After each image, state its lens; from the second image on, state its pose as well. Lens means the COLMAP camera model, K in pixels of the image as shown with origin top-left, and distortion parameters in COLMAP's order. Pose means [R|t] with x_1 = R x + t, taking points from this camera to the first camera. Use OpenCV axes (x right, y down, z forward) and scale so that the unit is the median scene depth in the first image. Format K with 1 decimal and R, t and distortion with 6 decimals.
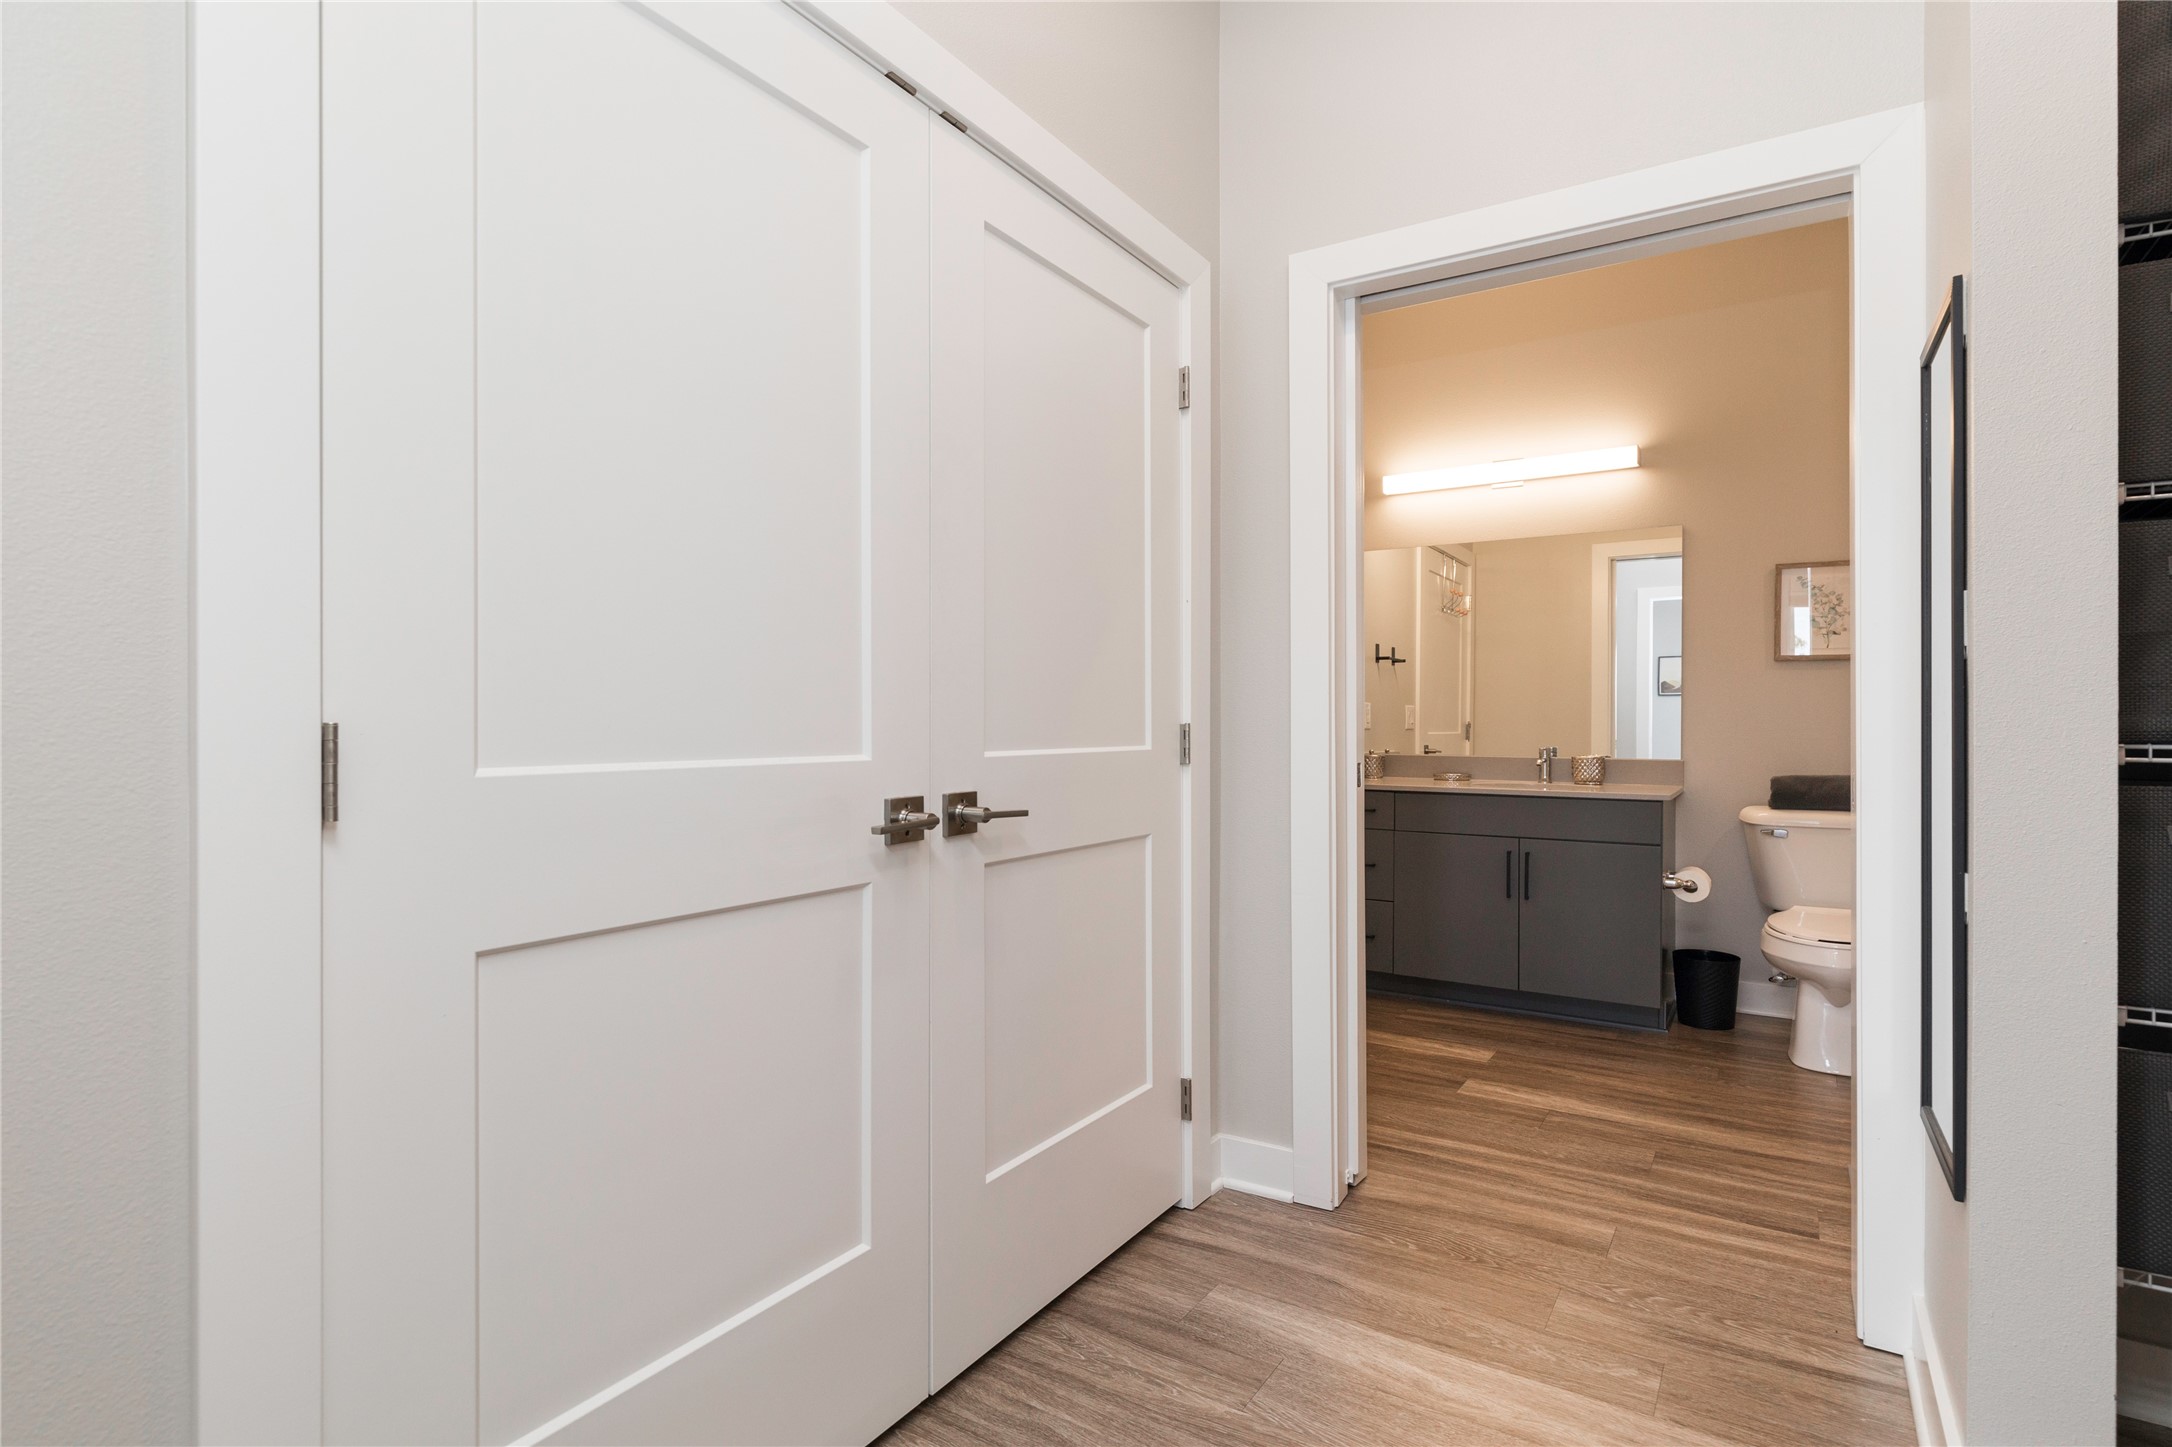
lens RADIAL K [[1074.0, 0, 1086.0], [0, 1074.0, 723.5], [0, 0, 1]] dist [0.002542, 0.000218]
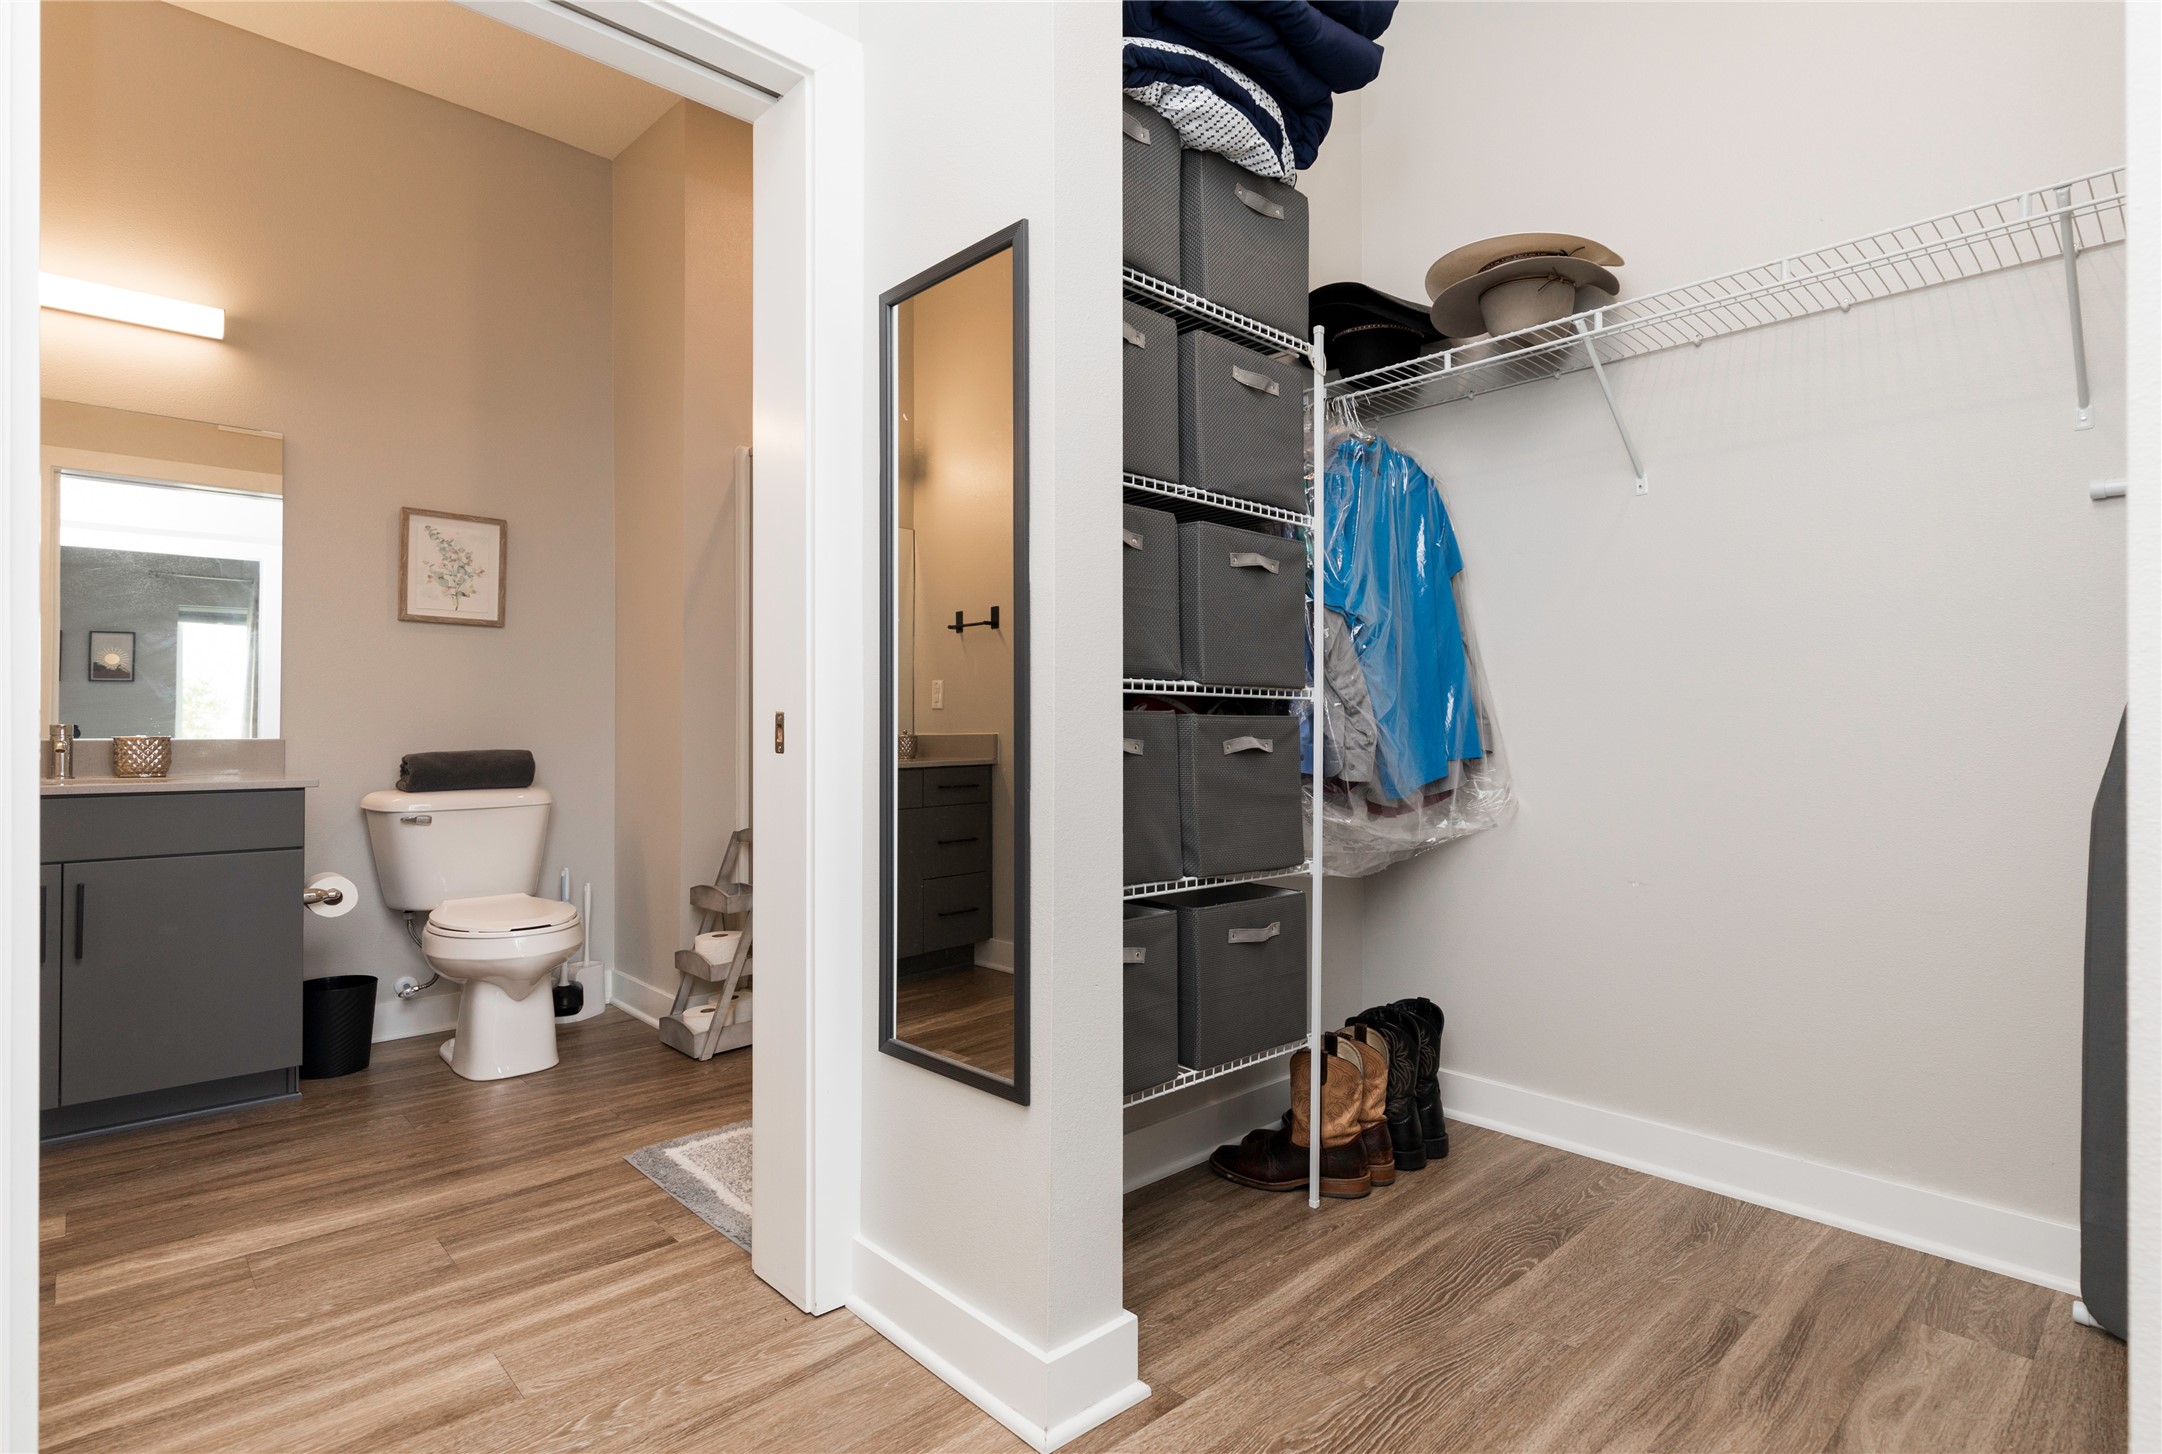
lens RADIAL K [[1110.8, 0, 1081.0], [0, 1110.8, 727.0], [0, 0, 1]] dist [0.006910, -0.000419]
pose [[0.240712, 0.003905, 0.970589, -0.117896], [0.002402, 0.999986, -0.004619, 0.044418], [-0.970594, 0.003443, 0.240699, 0.368037]]
